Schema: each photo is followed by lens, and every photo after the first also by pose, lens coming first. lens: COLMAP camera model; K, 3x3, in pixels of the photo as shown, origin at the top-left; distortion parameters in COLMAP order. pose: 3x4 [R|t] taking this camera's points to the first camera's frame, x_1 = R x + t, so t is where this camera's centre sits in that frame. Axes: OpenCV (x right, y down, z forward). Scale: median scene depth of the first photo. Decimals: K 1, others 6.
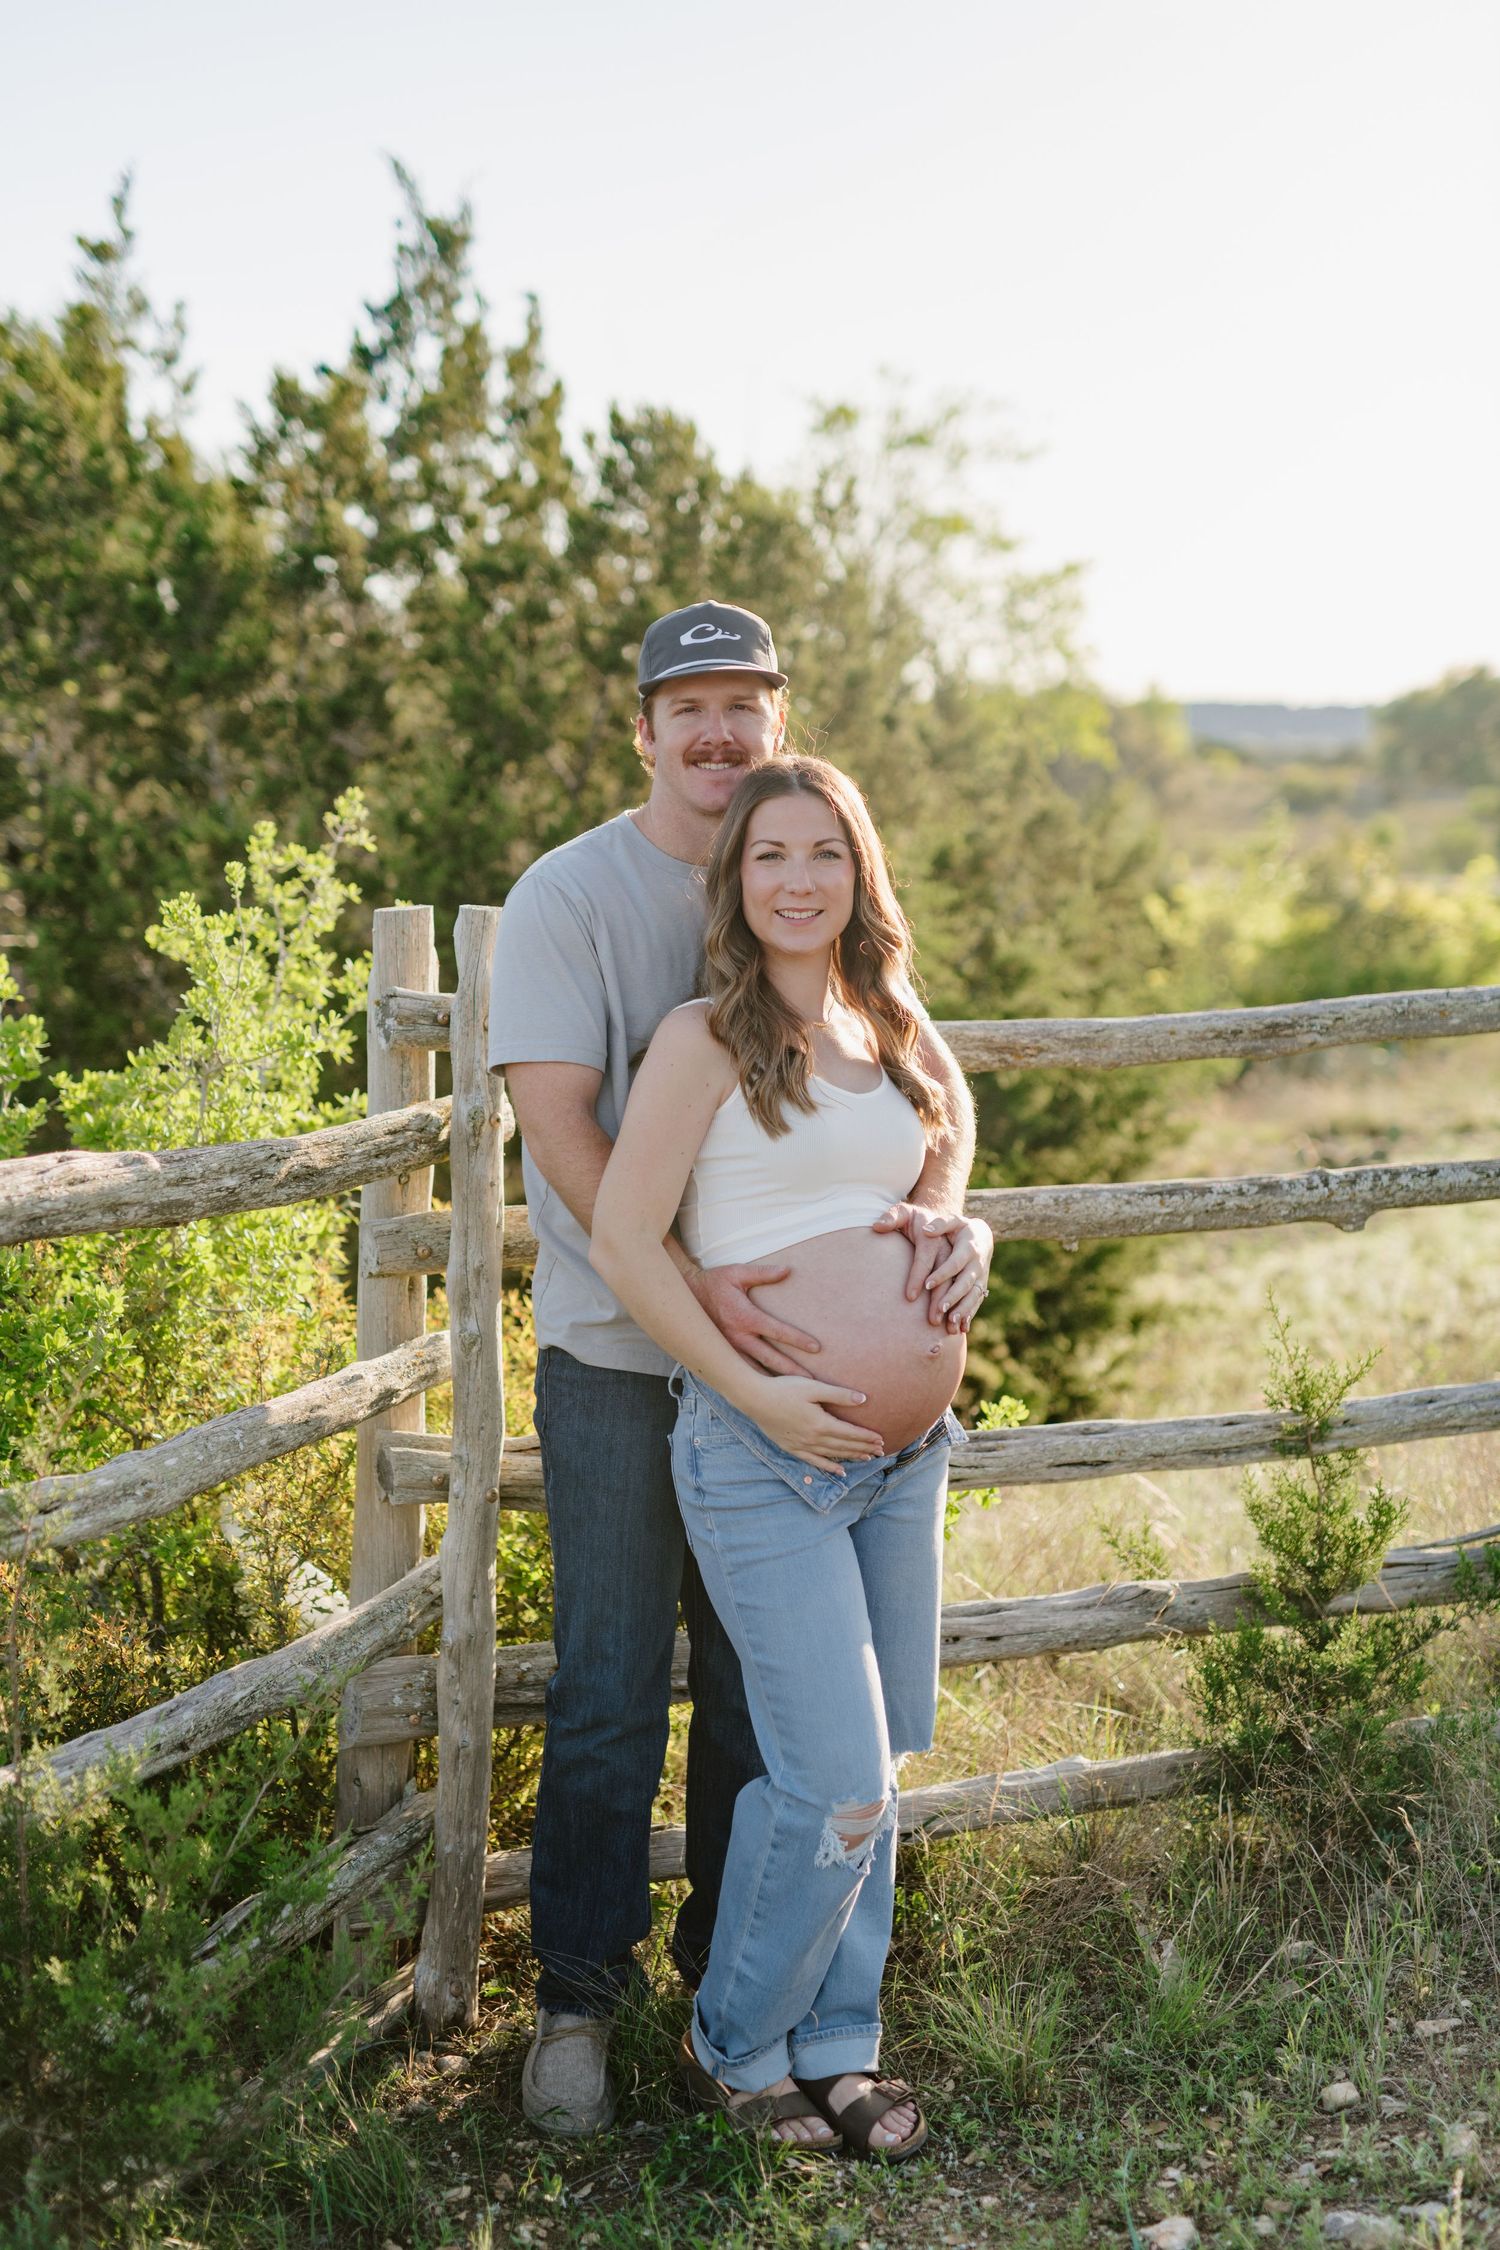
lens RADIAL K [[3233.7, 0, 757.3], [0, 3233.7, 1178.6], [0, 0, 1]] dist [-0.002515, 0.052802]
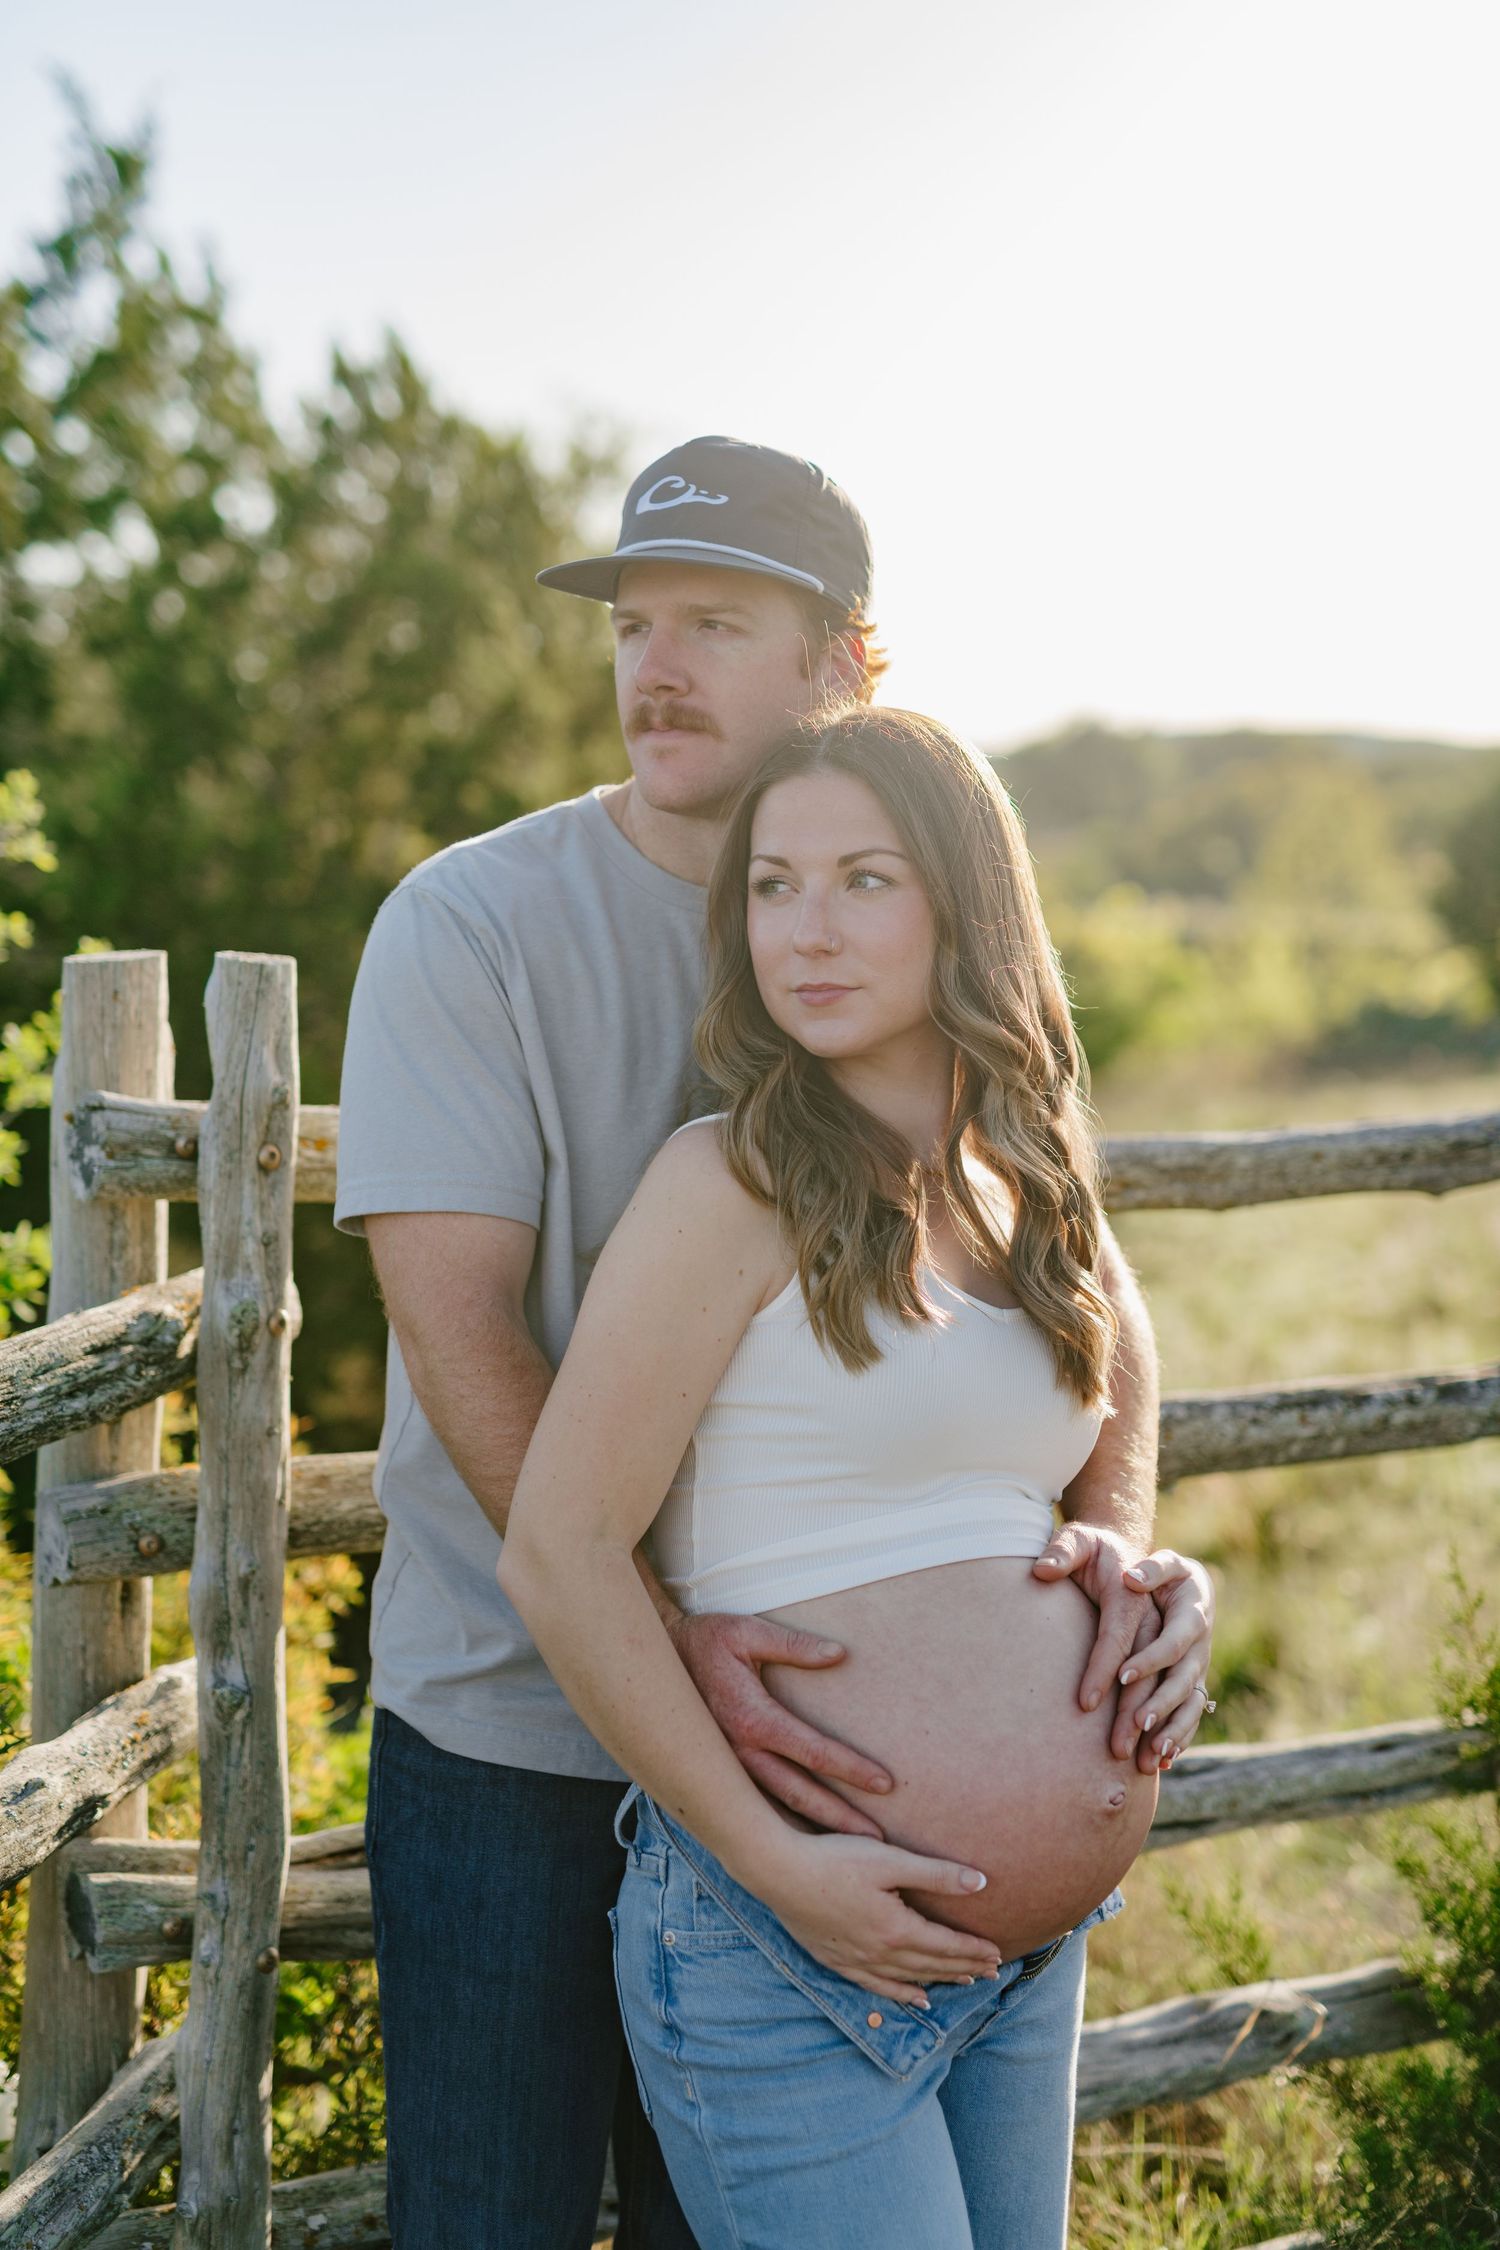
lens RADIAL K [[3233.7, 0, 757.3], [0, 3233.7, 1178.6], [0, 0, 1]] dist [-0.002515, 0.052802]
pose [[0.994754, 0.002291, 0.102269, -0.053780], [-0.001650, 0.999978, -0.006349, -0.040060], [-0.102281, 0.006147, 0.994737, 0.406032]]
